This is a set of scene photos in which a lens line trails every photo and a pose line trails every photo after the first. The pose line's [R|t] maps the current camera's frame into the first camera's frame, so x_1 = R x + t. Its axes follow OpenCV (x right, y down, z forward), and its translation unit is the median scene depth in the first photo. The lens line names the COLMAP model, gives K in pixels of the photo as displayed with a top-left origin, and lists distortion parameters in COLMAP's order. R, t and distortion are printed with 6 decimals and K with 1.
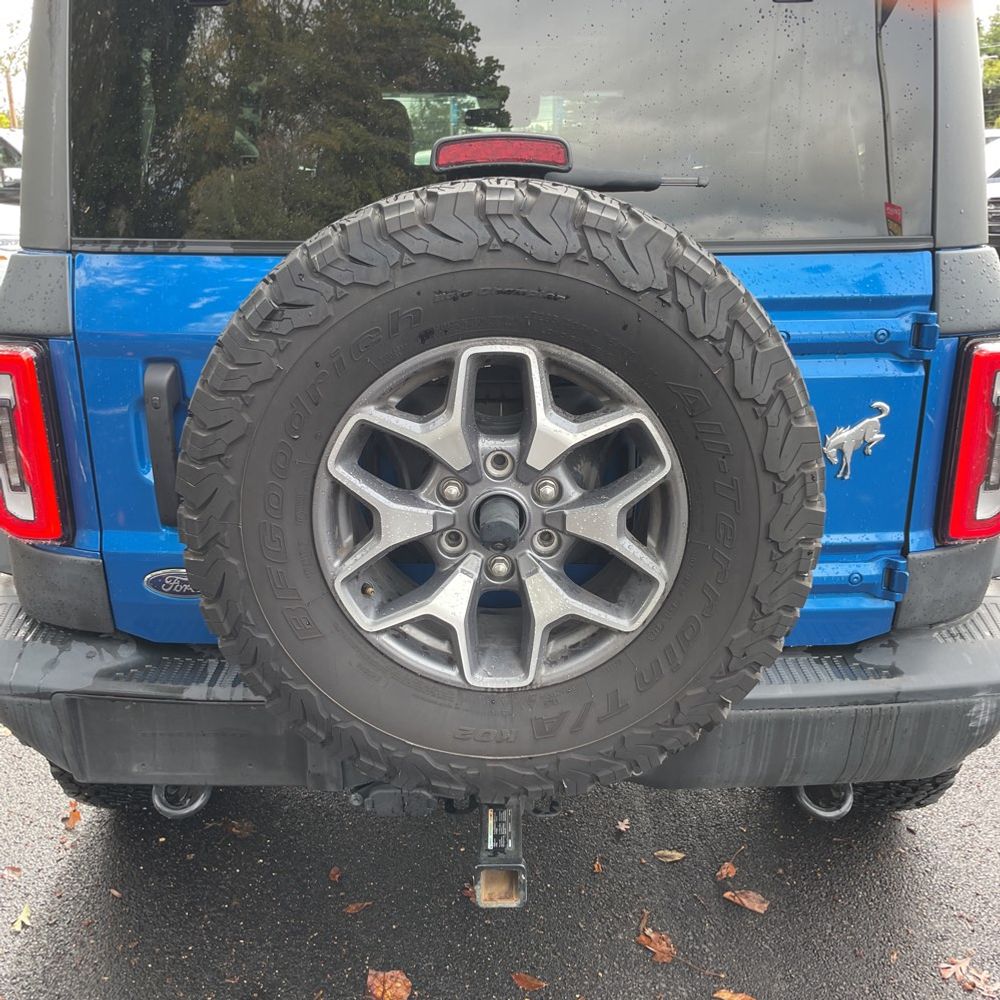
lens RADIAL K [[1012.2, 0, 517.7], [0, 1012.2, 513.6], [0, 0, 1]] dist [0.024595, 0.000000]
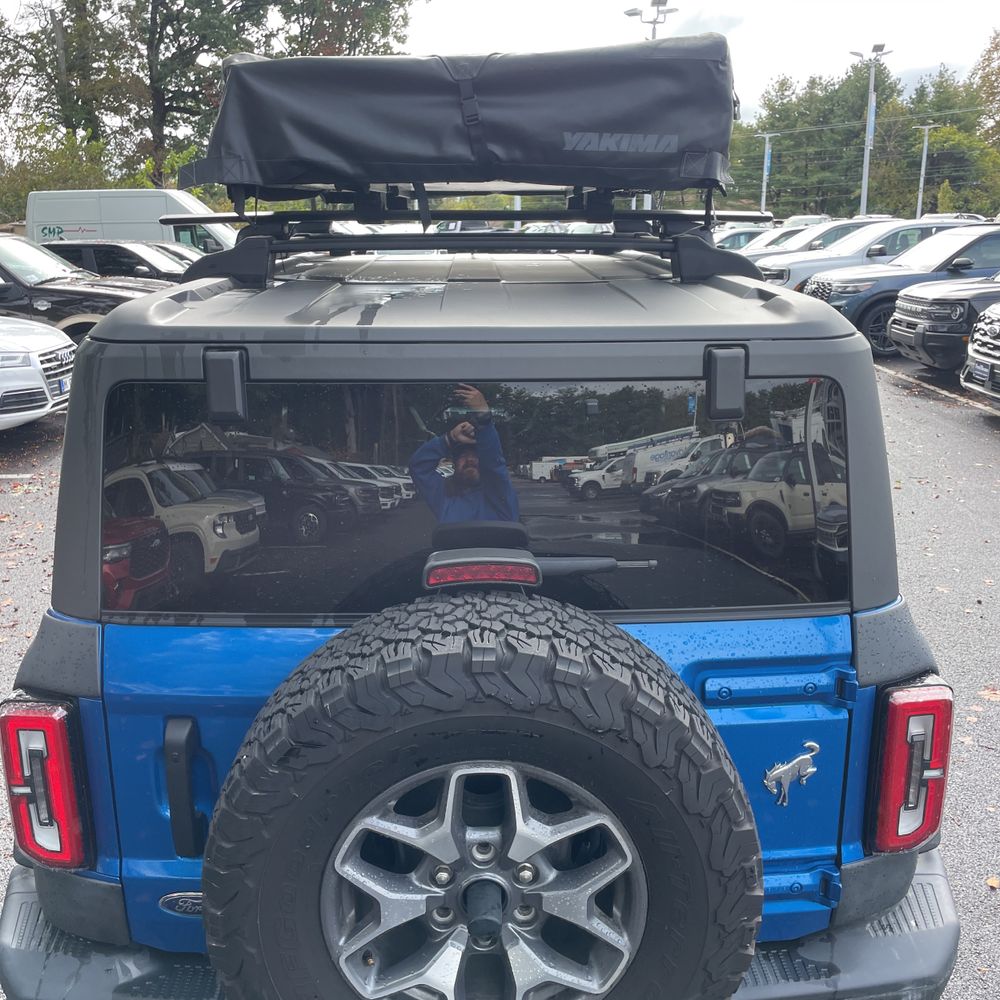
lens RADIAL K [[1012.2, 0, 523.0], [0, 1012.2, 486.3], [0, 0, 1]] dist [0.024595, 0.000000]
pose [[0.999193, -0.010908, 0.038659, -0.013513], [0.012935, 0.998534, -0.052561, -0.399496], [-0.038029, 0.053018, 0.997869, -0.179606]]
